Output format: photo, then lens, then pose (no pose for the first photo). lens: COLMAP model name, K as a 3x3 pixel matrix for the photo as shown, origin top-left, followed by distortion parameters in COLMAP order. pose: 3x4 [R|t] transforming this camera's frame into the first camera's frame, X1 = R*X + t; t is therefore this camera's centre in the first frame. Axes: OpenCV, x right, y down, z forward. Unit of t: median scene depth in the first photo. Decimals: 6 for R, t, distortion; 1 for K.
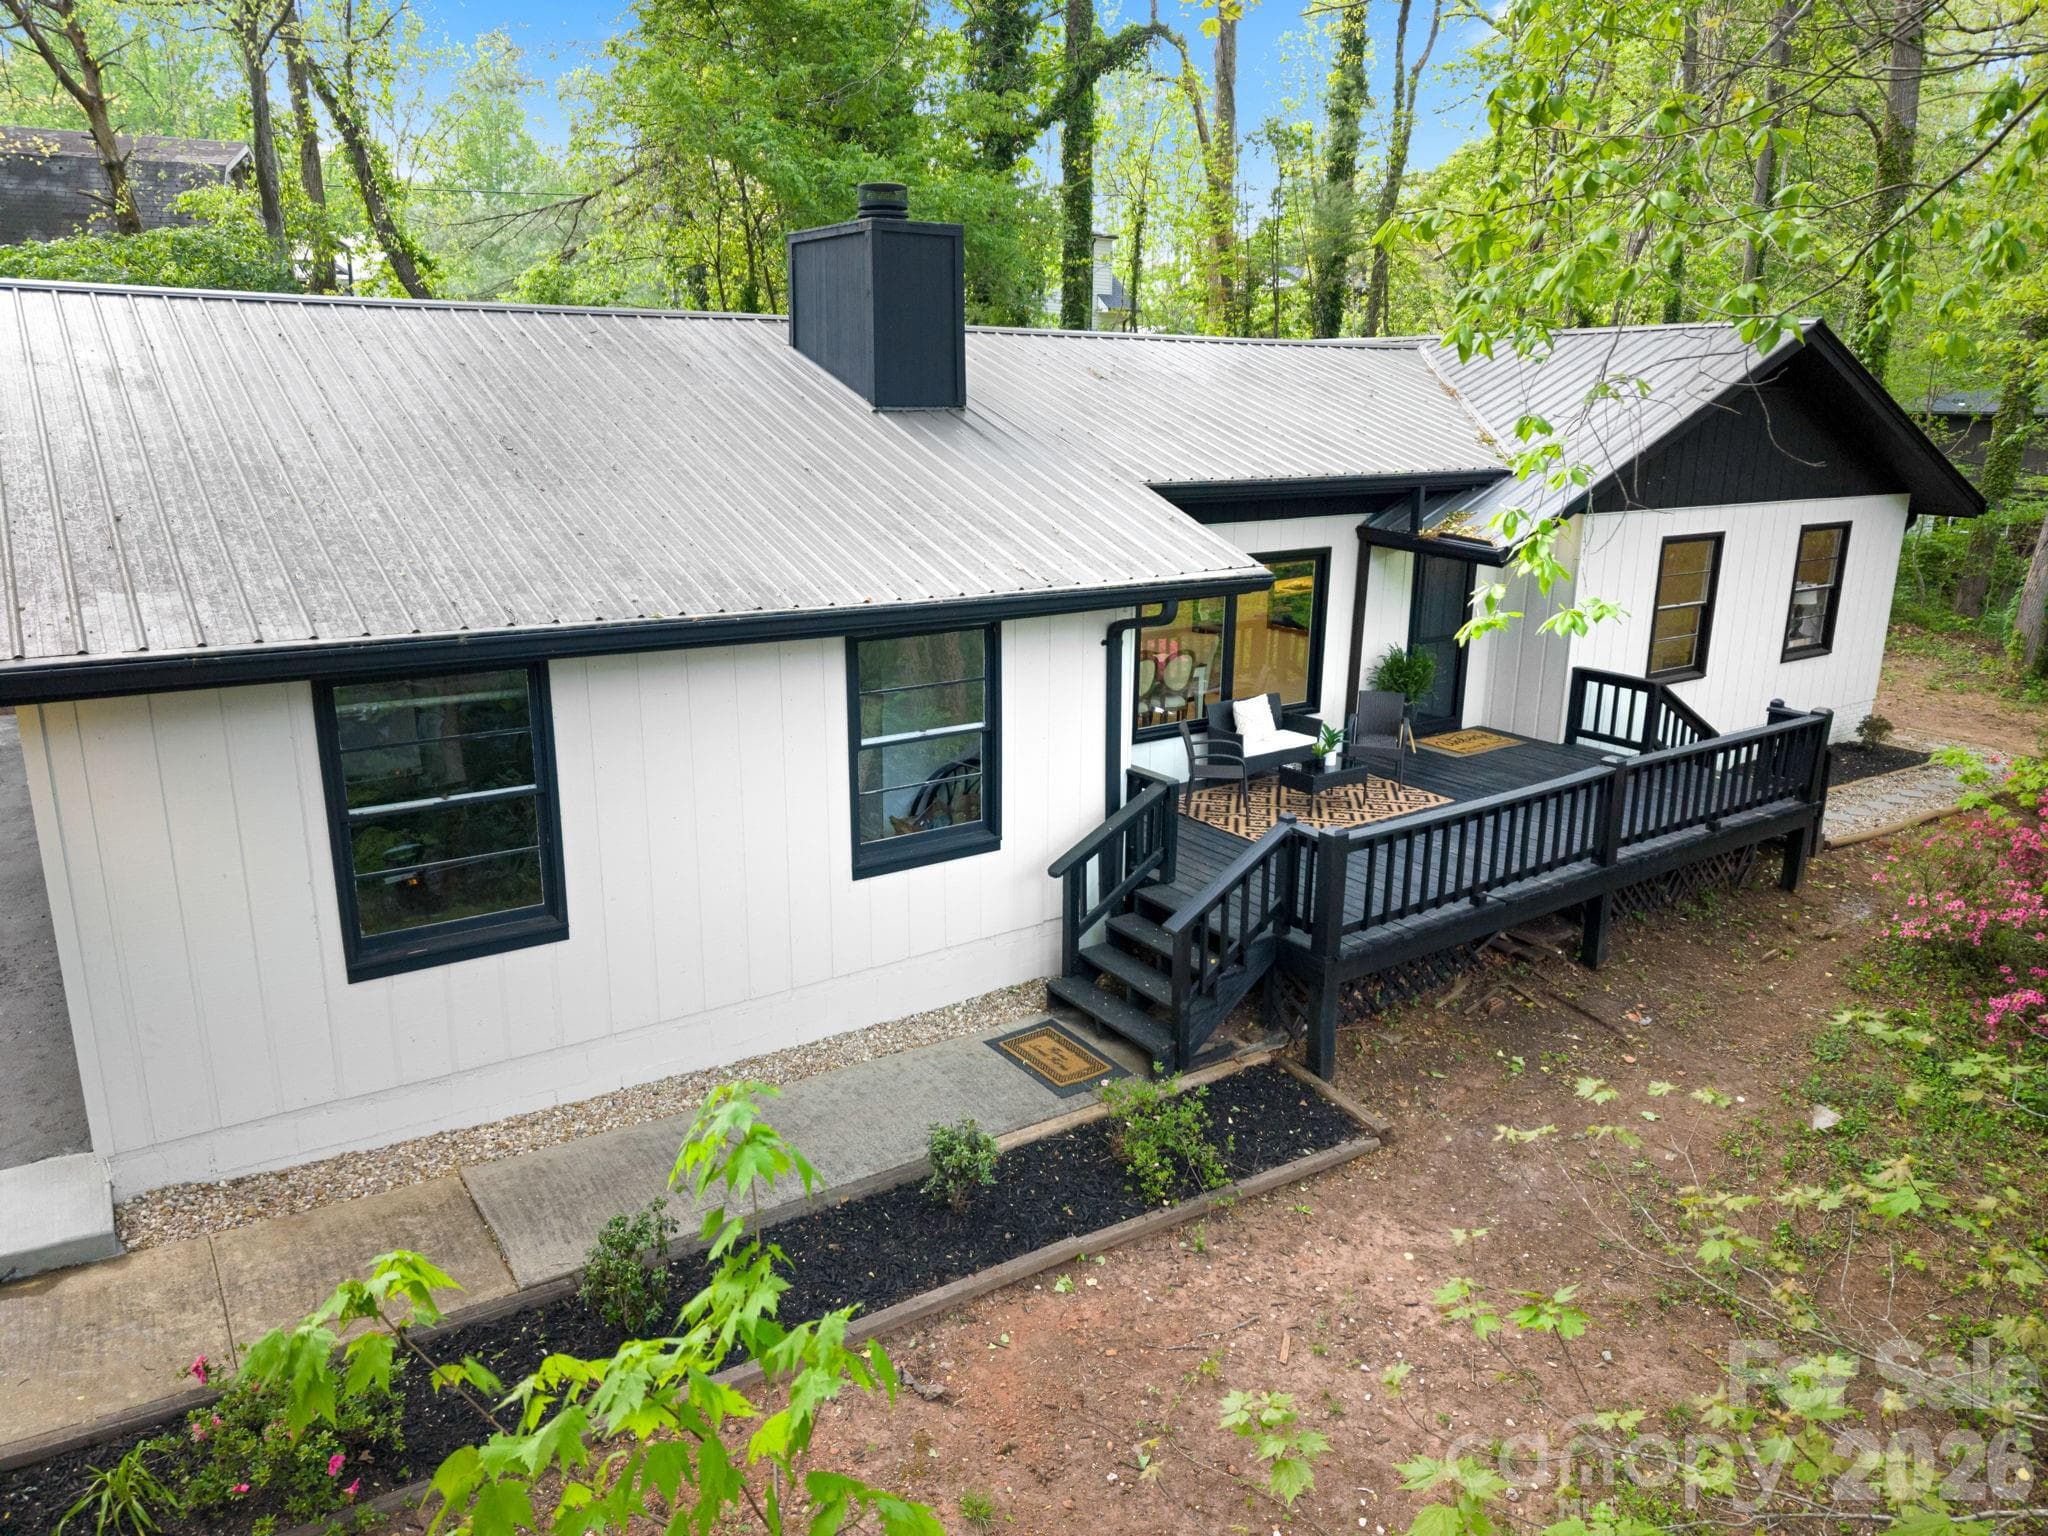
lens RADIAL K [[1394.6, 0, 1024.0], [0, 1394.6, 768.0], [0, 0, 1]] dist [-0.000682, -0.000356]
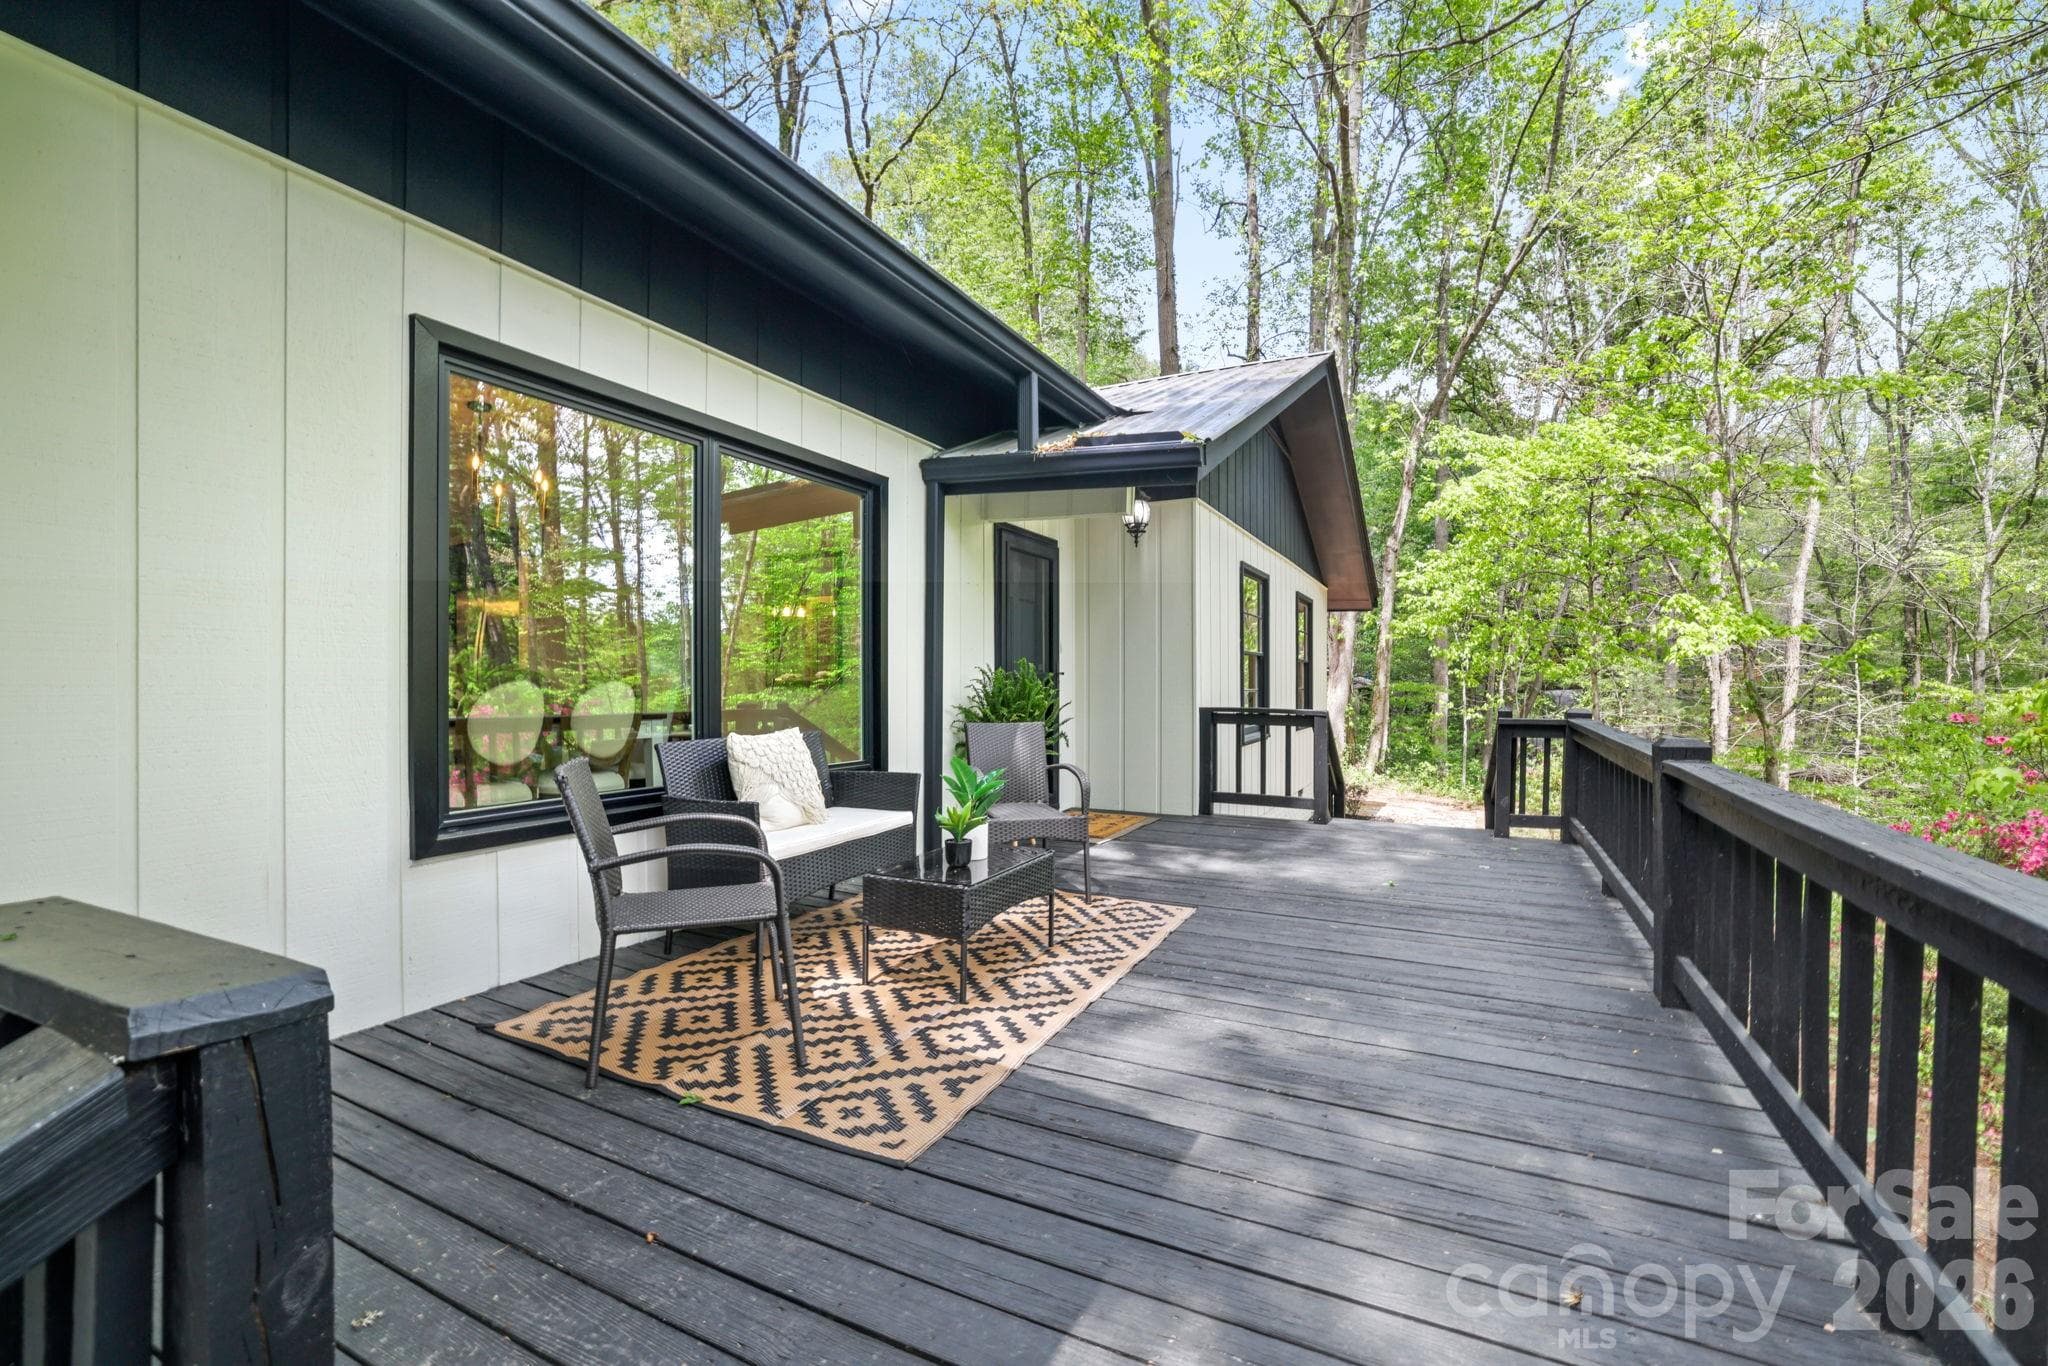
lens RADIAL K [[931.4, 0, 1024.0], [0, 931.4, 683.0], [0, 0, 1]] dist [-0.000524, -0.000017]
pose [[0.889326, -0.022242, 0.456732, 0.101857], [0.132500, 0.968500, -0.210834, 0.007438], [-0.437656, 0.248017, 0.864260, 0.709808]]
